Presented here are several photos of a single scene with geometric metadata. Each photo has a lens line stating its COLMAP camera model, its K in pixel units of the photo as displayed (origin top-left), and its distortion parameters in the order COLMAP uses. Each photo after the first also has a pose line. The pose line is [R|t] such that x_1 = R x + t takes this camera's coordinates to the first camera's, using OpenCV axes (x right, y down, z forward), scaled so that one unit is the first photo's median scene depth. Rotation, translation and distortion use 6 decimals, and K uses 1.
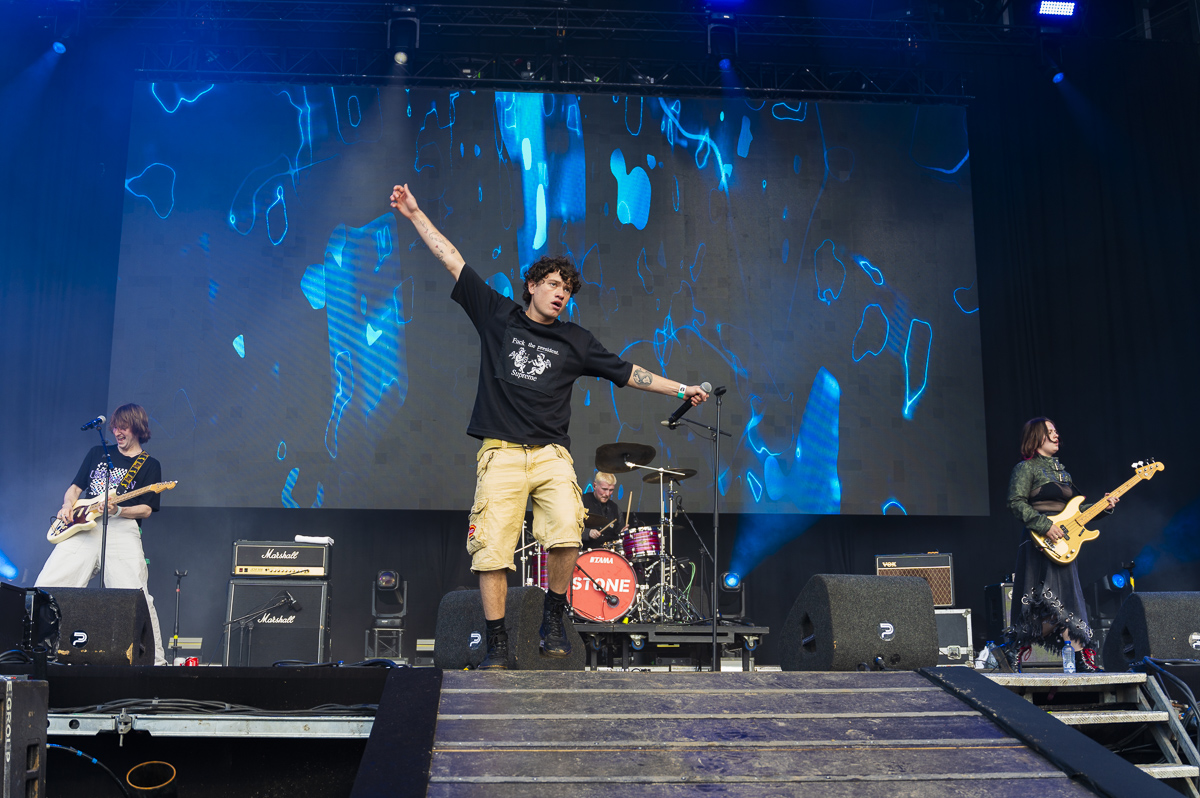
lens RADIAL K [[1366.1, 0, 603.6], [0, 1366.1, 397.3], [0, 0, 1]] dist [-0.013630, 0.000000]
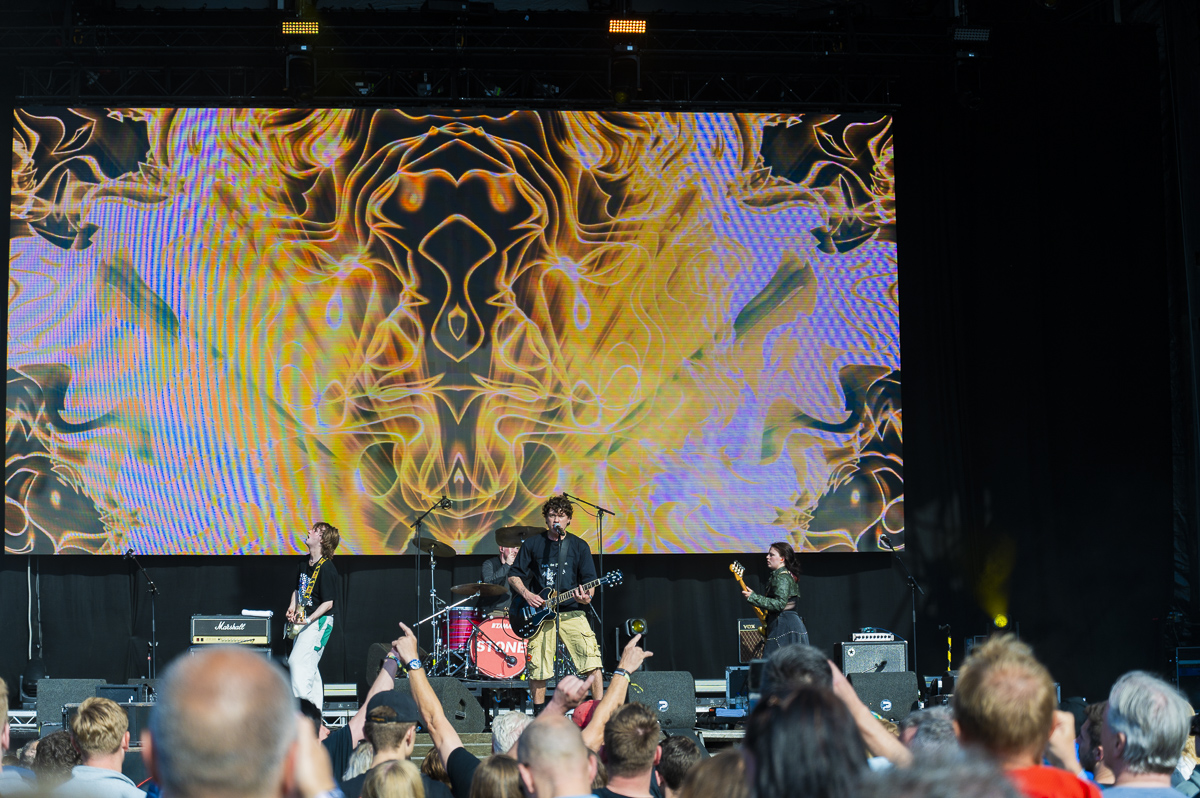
lens RADIAL K [[2438.2, 0, 598.9], [0, 2438.2, 399.6], [0, 0, 1]] dist [-0.068013, 0.000000]
pose [[0.999589, -0.006796, 0.027860, 0.025147], [0.004474, 0.996574, 0.082580, -0.247284], [-0.028326, -0.082421, 0.996195, -1.068996]]
